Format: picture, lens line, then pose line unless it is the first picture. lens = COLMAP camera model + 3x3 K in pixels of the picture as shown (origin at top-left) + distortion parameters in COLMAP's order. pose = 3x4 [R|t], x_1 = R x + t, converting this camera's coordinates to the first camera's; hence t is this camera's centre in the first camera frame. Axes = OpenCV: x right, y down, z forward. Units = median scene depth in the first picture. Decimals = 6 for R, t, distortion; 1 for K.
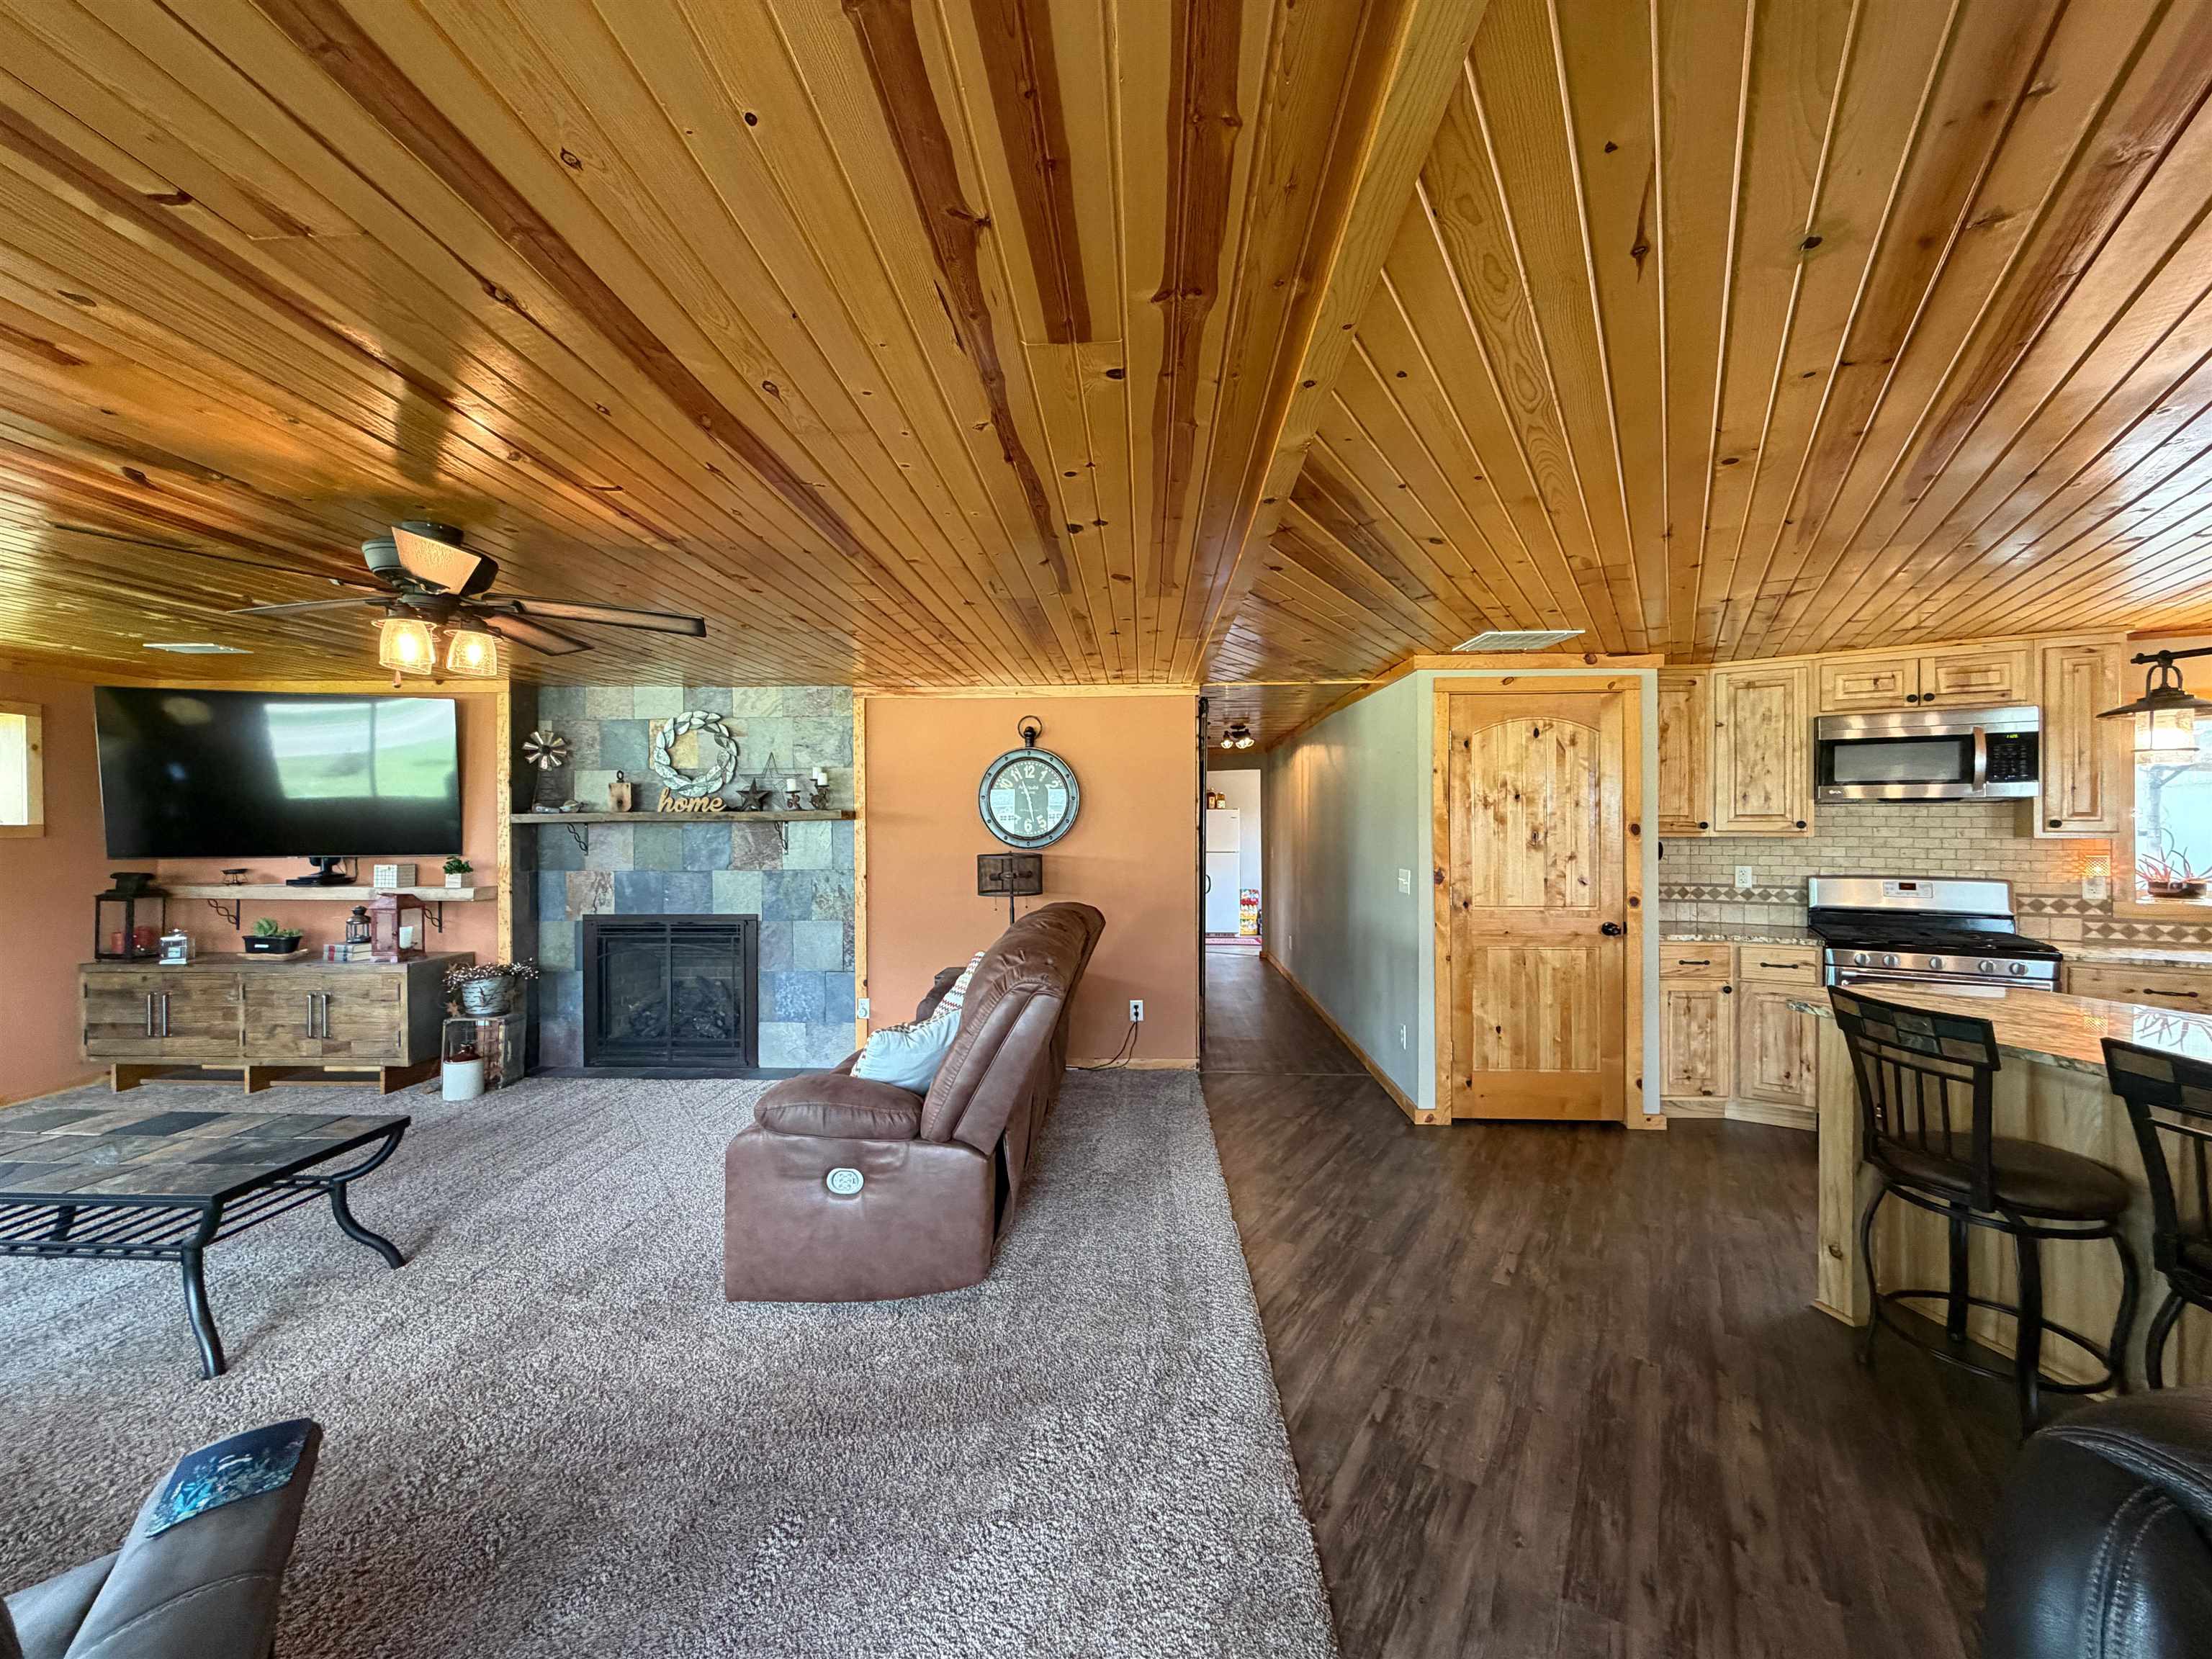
lens RADIAL K [[879.4, 0, 1099.8], [0, 879.4, 827.5], [0, 0, 1]] dist [0.000052, -0.000144]
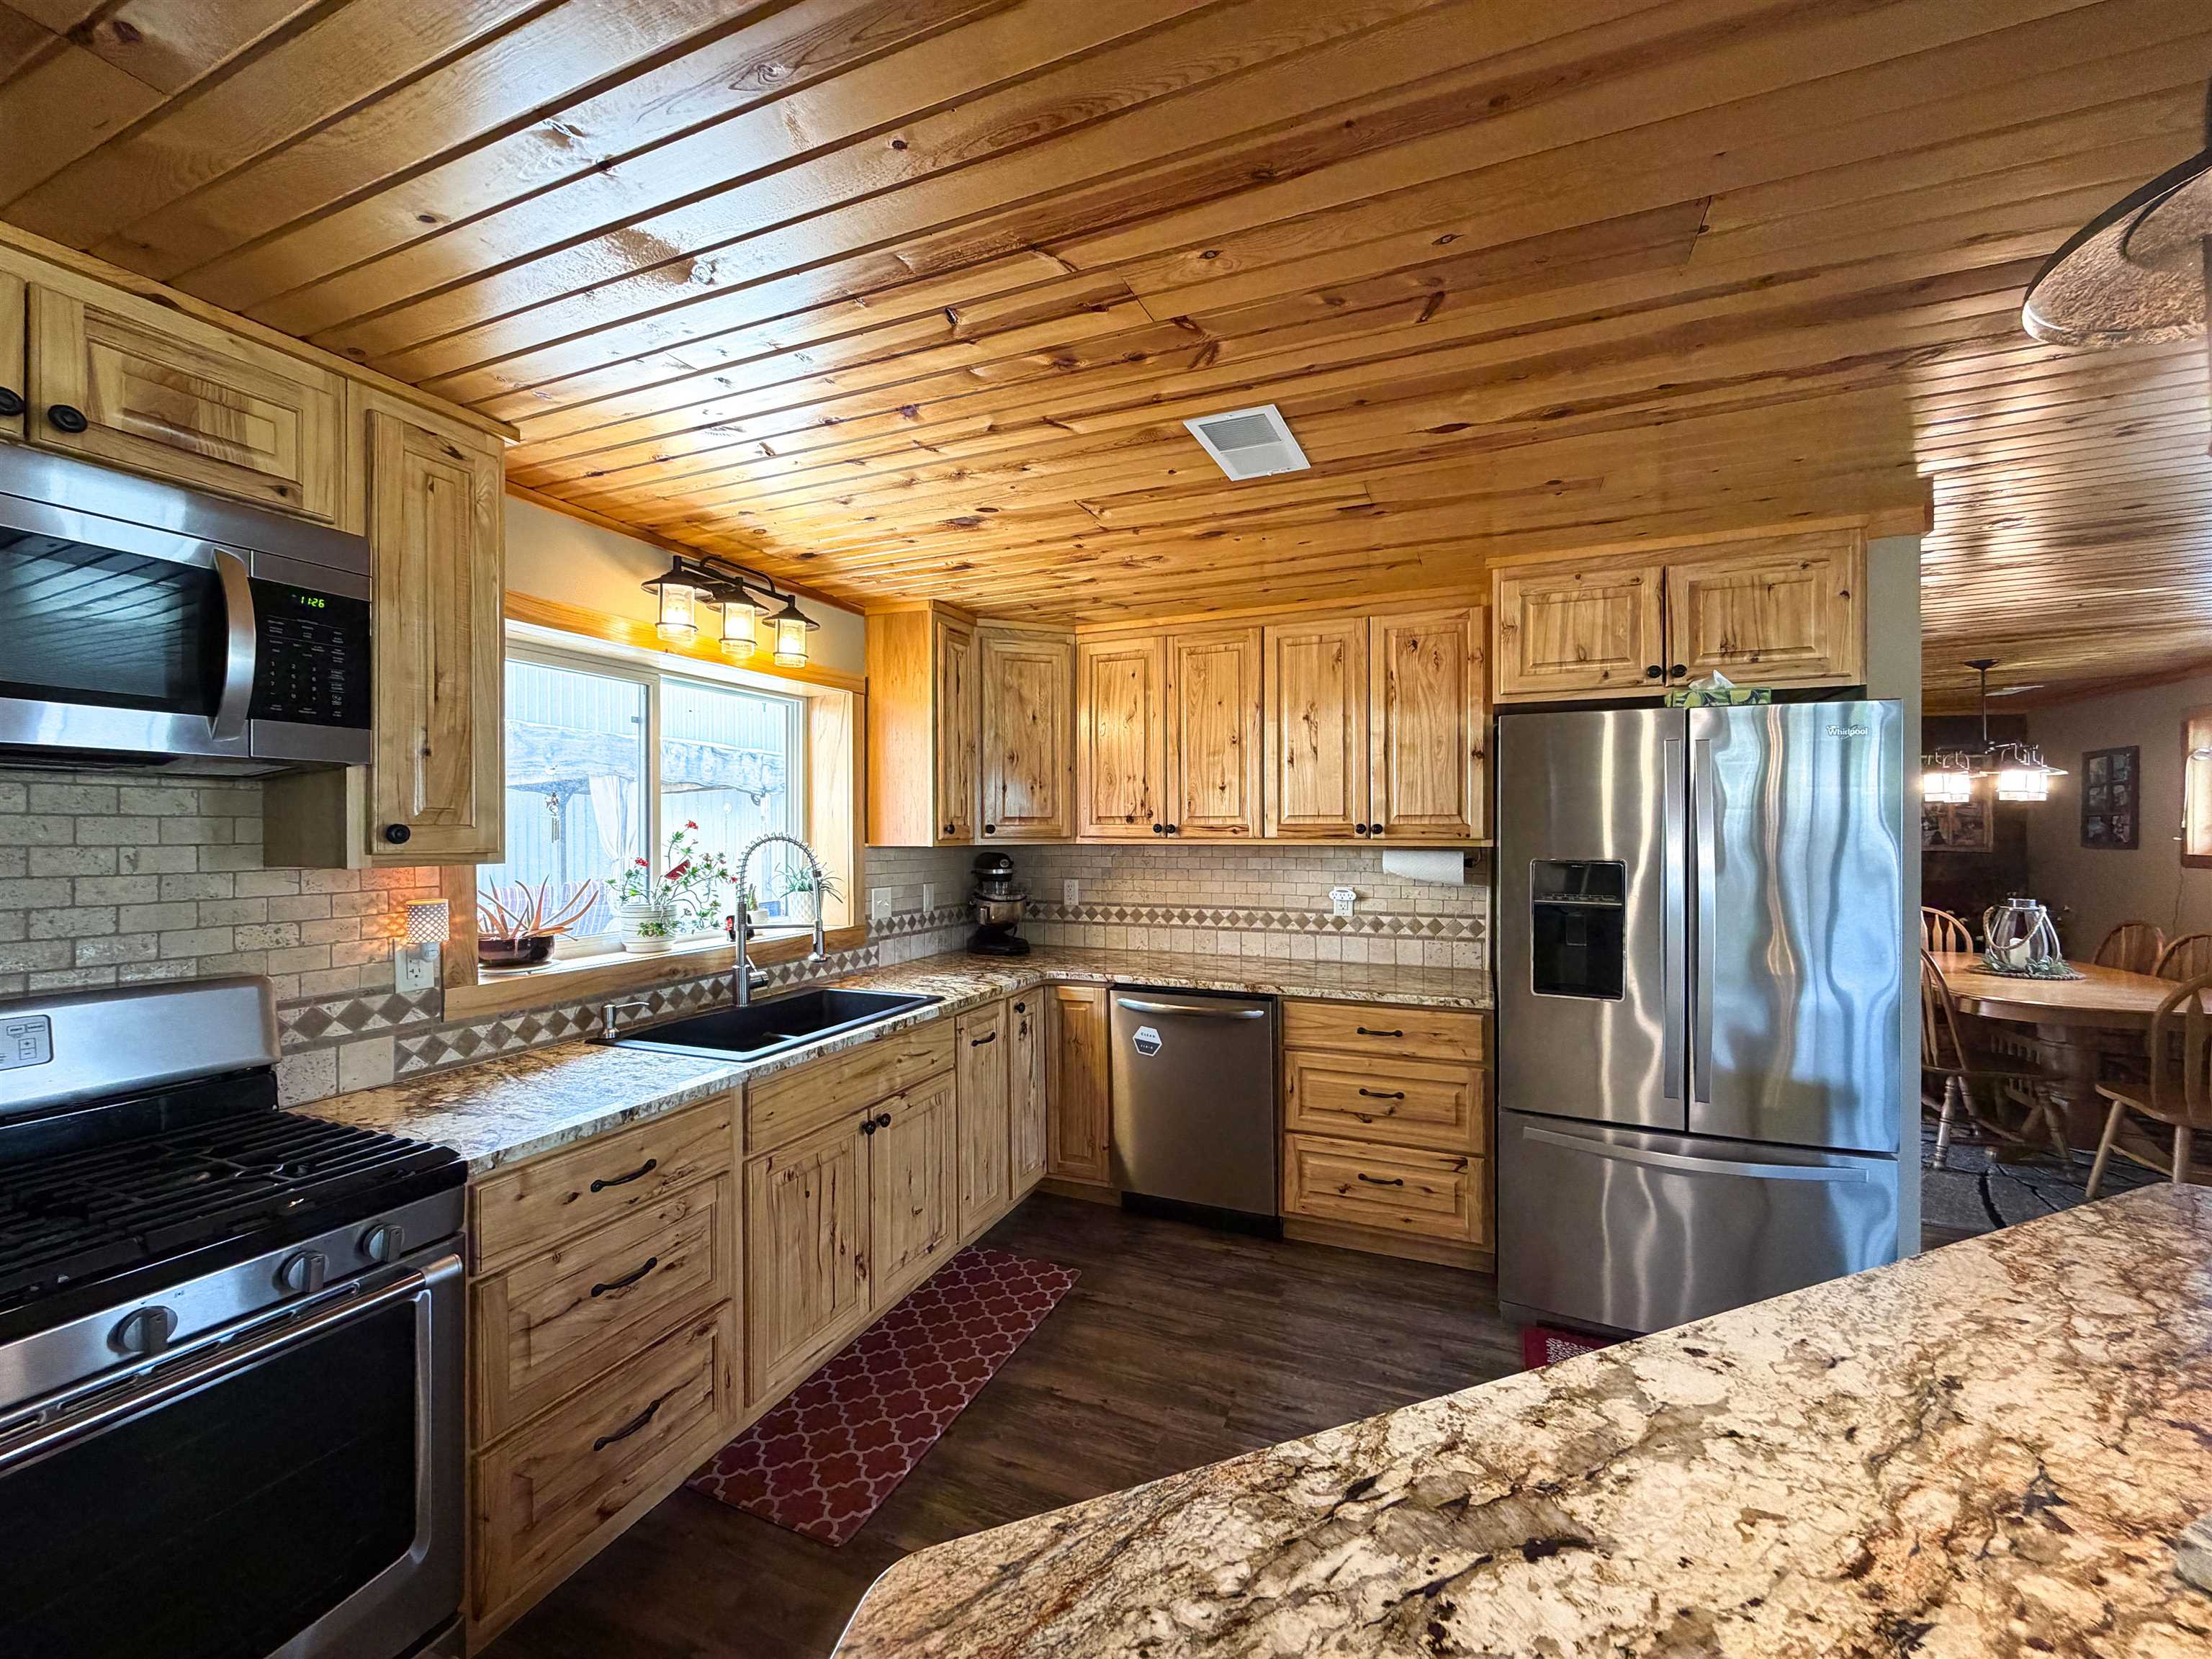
lens RADIAL K [[879.4, 0, 1100.2], [0, 879.4, 827.7], [0, 0, 1]] dist [0.000052, -0.000144]
pose [[-0.158713, 0.005710, 0.987308, 0.562628], [0.006275, 0.999969, -0.004774, -0.002910], [-0.987305, 0.005438, -0.158744, 0.667667]]
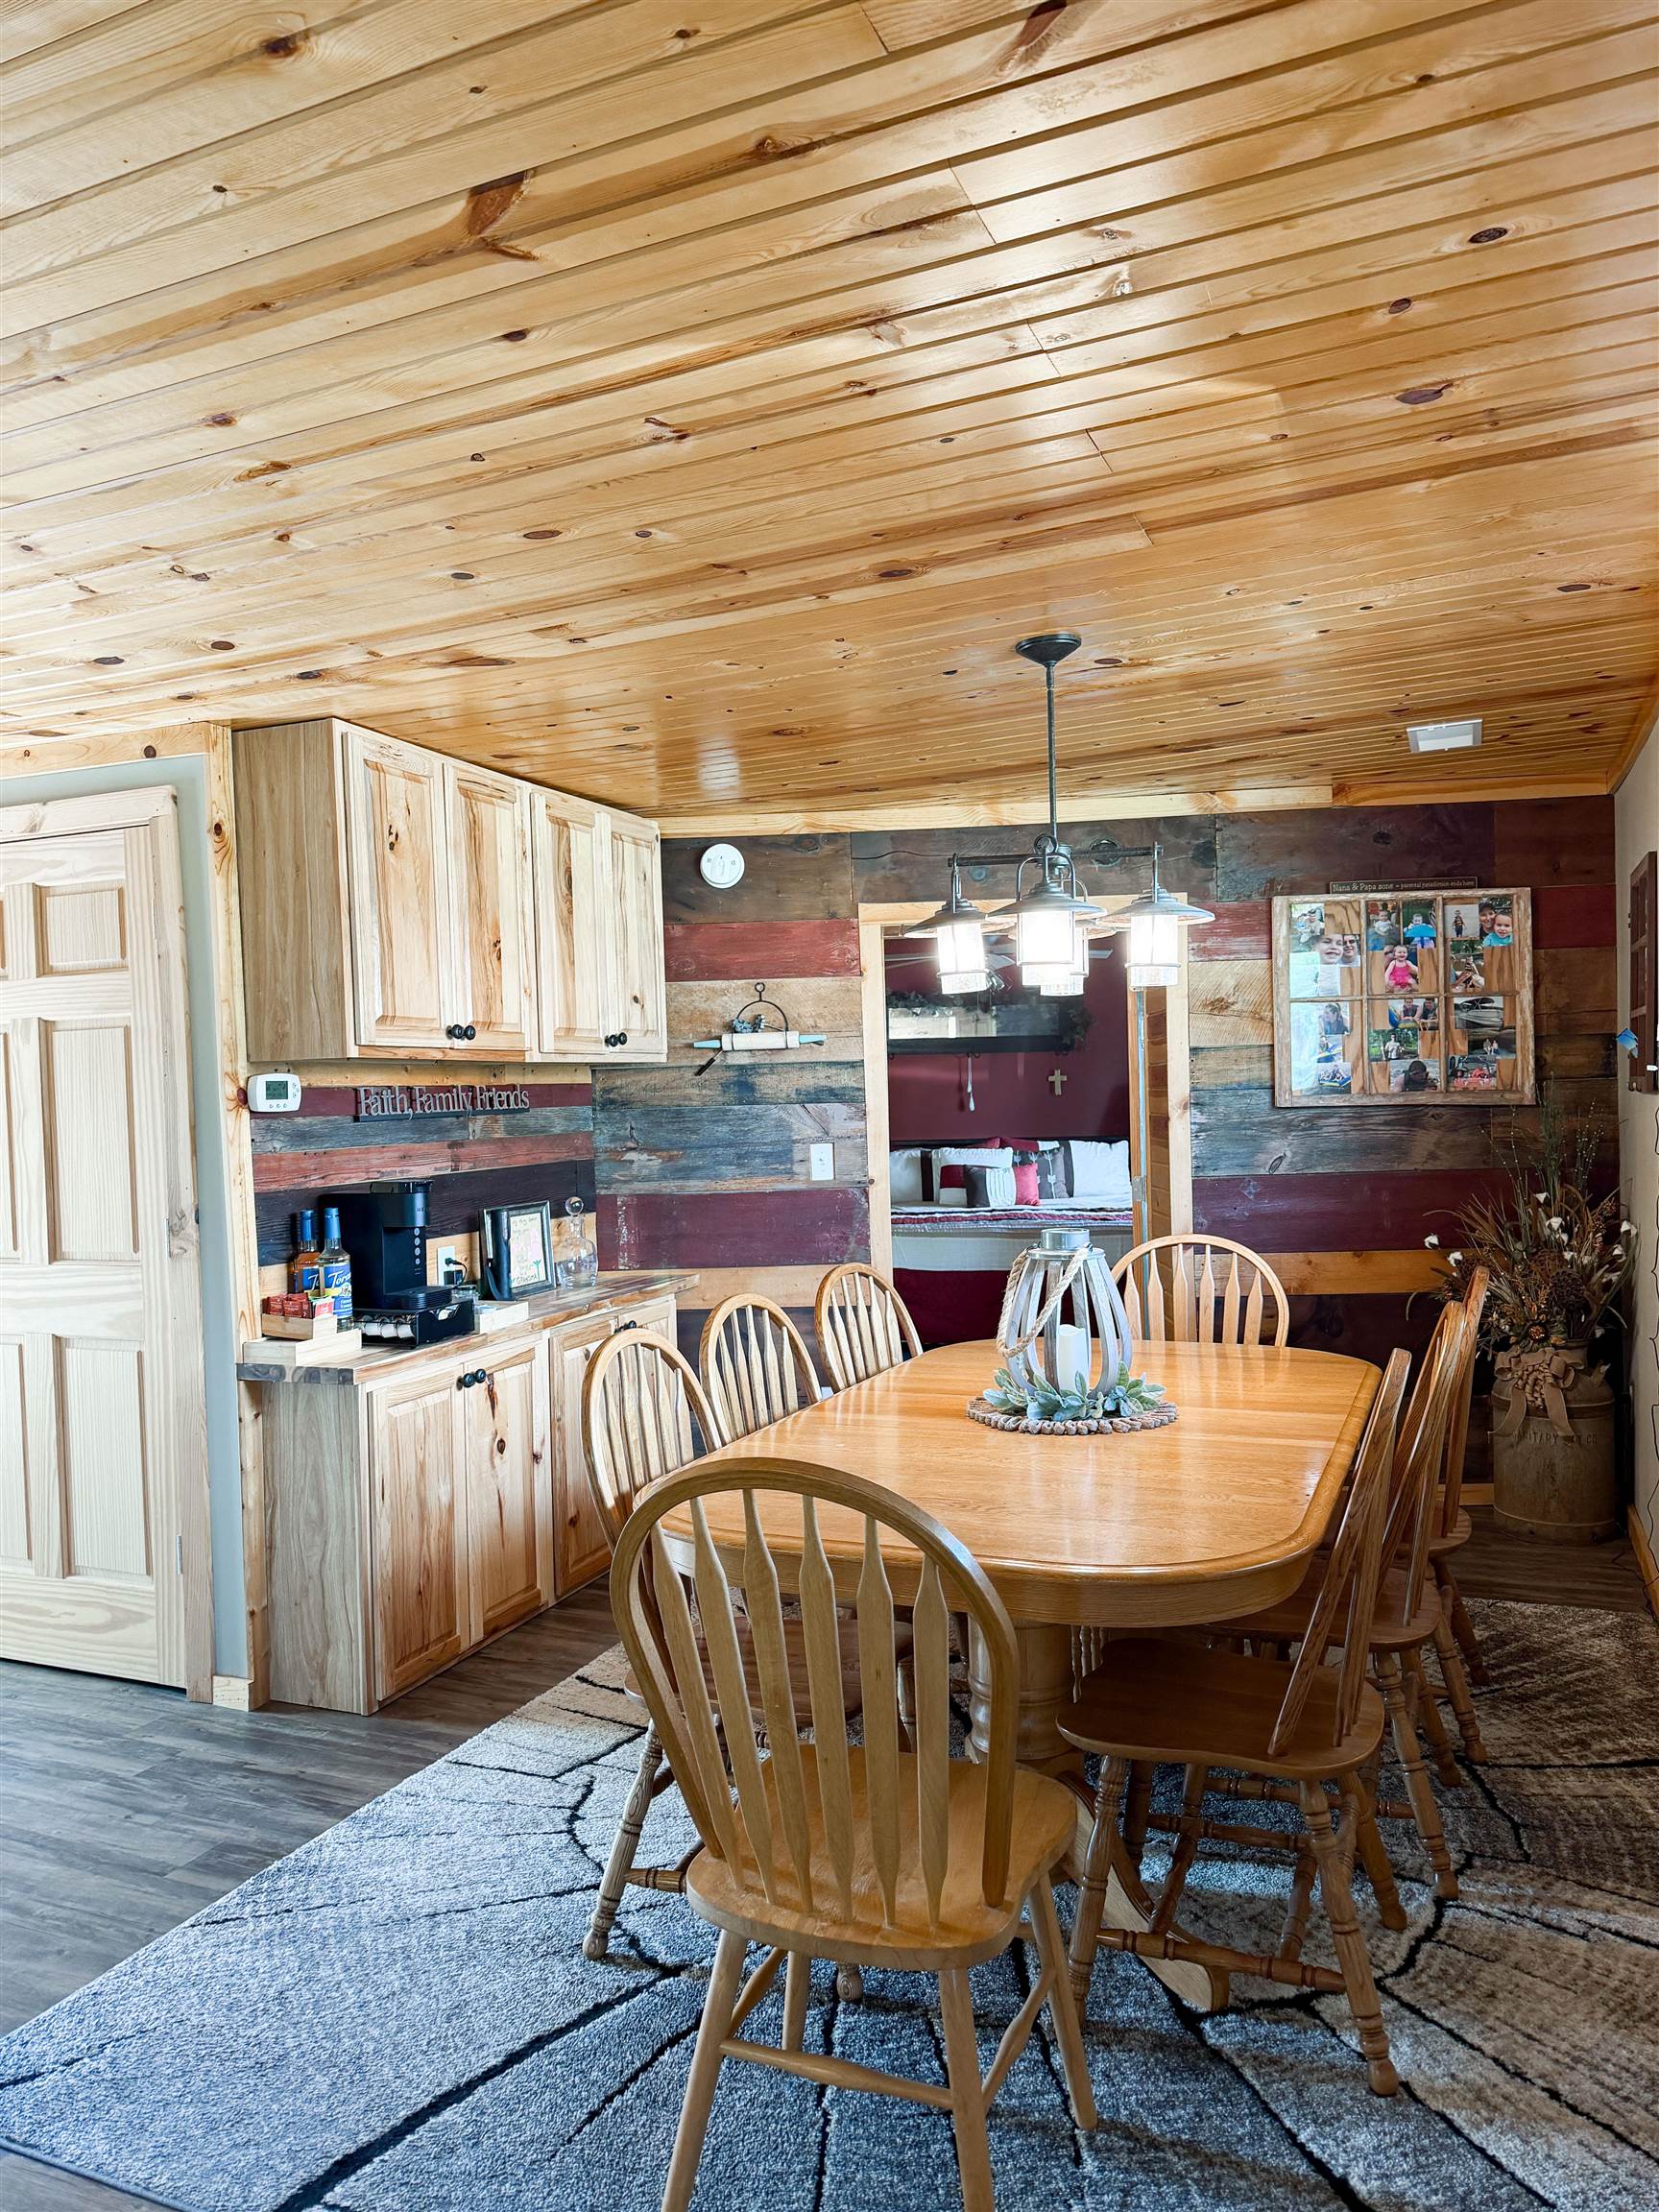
lens RADIAL K [[1530.9, 0, 821.2], [0, 1530.9, 1126.0], [0, 0, 1]] dist [0.055898, -0.031202]
pose [[-0.169375, -0.017351, 0.985399, 0.708599], [0.031911, 0.999224, 0.023079, 0.013297], [-0.985035, 0.035354, -0.168689, -0.296658]]
